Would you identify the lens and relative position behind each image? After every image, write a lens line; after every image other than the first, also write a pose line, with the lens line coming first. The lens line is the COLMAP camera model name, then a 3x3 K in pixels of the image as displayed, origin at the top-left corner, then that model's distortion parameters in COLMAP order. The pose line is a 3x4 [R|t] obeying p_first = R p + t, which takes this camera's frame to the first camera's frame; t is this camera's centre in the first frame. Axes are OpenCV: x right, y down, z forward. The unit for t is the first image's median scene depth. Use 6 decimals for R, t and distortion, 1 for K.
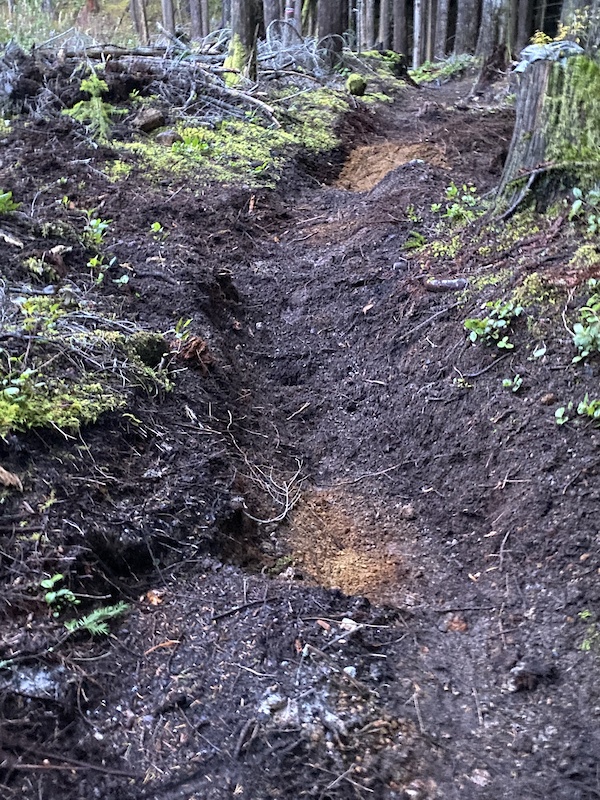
lens RADIAL K [[895.7, 0, 300.0], [0, 895.7, 400.0], [0, 0, 1]] dist [0.184383, -0.581155]
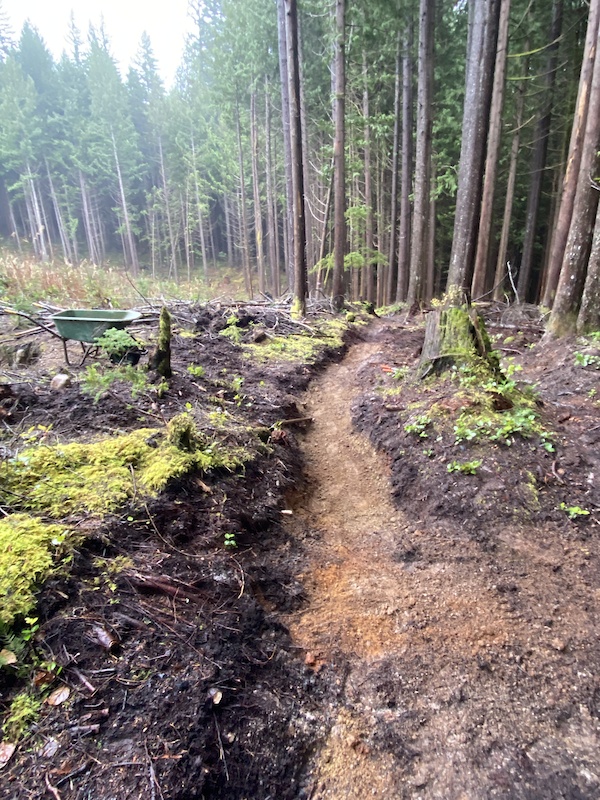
lens RADIAL K [[449.9, 0, 300.0], [0, 449.9, 400.0], [0, 0, 1]] dist [0.031581, -0.000606]
pose [[0.998843, 0.006726, -0.047625, -0.011140], [-0.013702, 0.988935, -0.147716, 0.010813], [0.046105, 0.148197, 0.987883, -0.058851]]
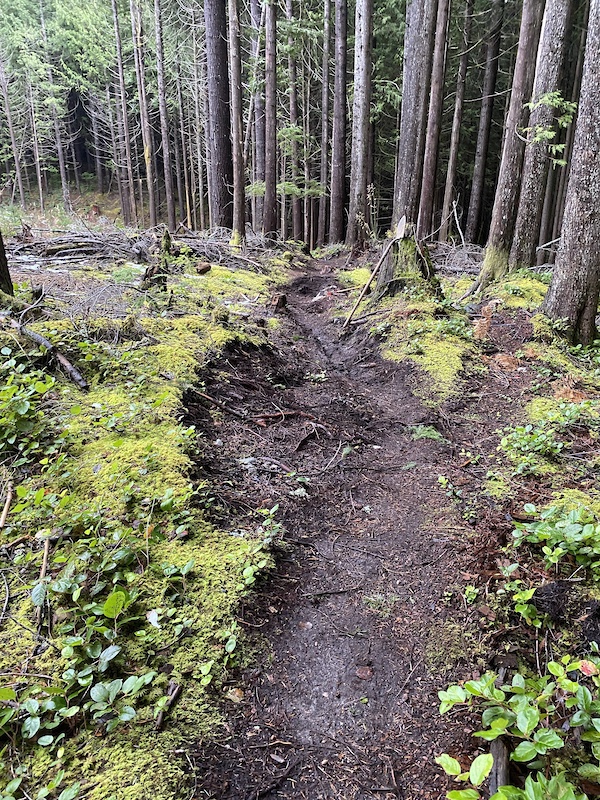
lens RADIAL K [[590.7, 0, 300.0], [0, 590.7, 400.0], [0, 0, 1]] dist [0.032318, -0.000744]
pose [[0.992566, -0.011653, 0.121148, -0.145449], [0.024635, 0.994038, -0.106219, 0.183424], [-0.119188, 0.108414, 0.986935, -0.430064]]
